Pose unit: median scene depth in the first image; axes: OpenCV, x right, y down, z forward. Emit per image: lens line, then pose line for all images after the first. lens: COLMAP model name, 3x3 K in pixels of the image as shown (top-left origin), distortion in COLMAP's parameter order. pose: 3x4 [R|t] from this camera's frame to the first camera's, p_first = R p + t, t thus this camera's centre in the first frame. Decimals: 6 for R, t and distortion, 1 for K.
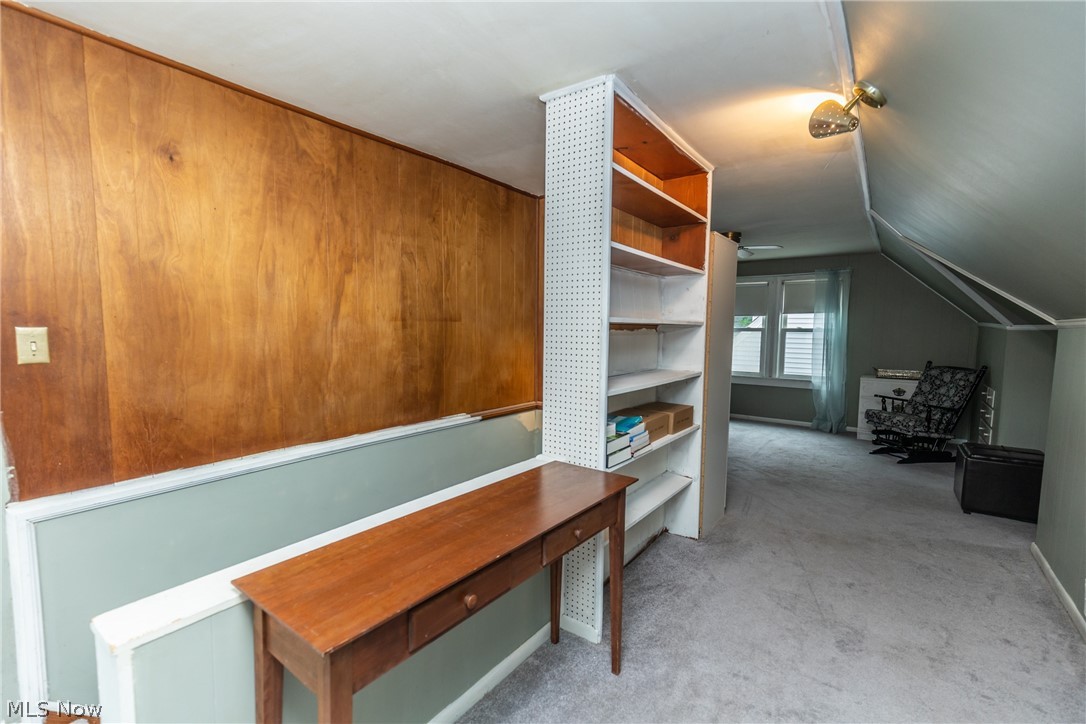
lens RADIAL K [[485.6, 0, 542.3], [0, 485.6, 369.0], [0, 0, 1]] dist [0.004225, -0.001523]
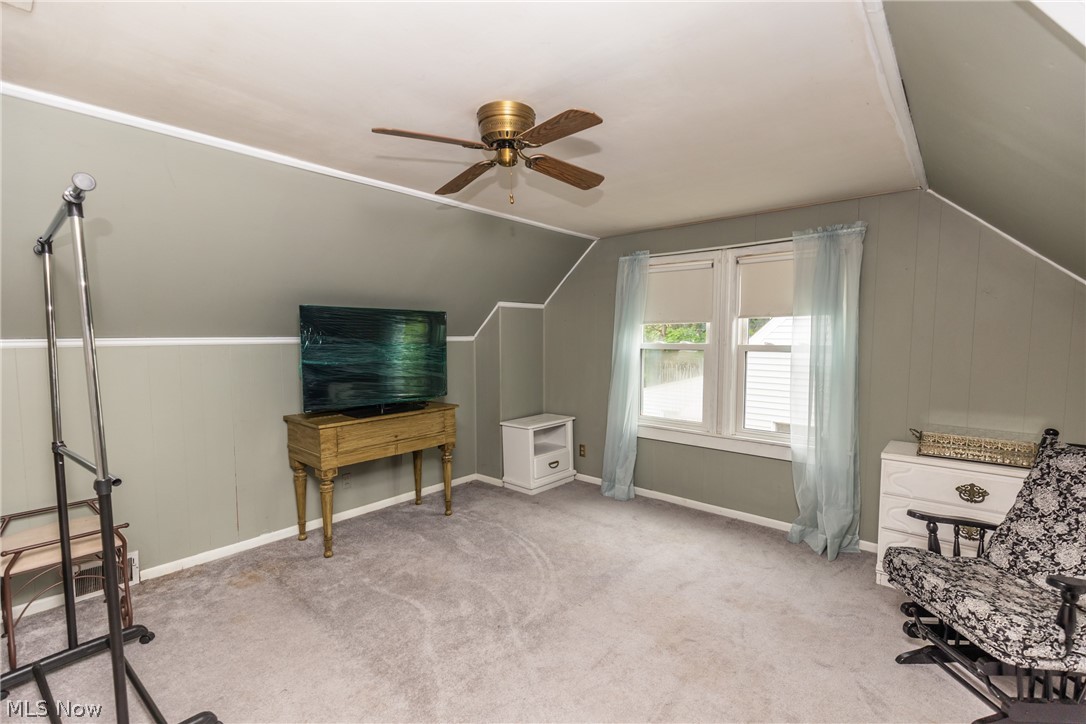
lens RADIAL K [[485.6, 0, 542.3], [0, 485.6, 369.0], [0, 0, 1]] dist [0.004225, -0.001523]
pose [[0.996590, -0.000111, -0.082513, 0.387168], [-0.001609, 0.999783, -0.020774, -0.054327], [0.082497, 0.020836, 0.996373, 0.532767]]
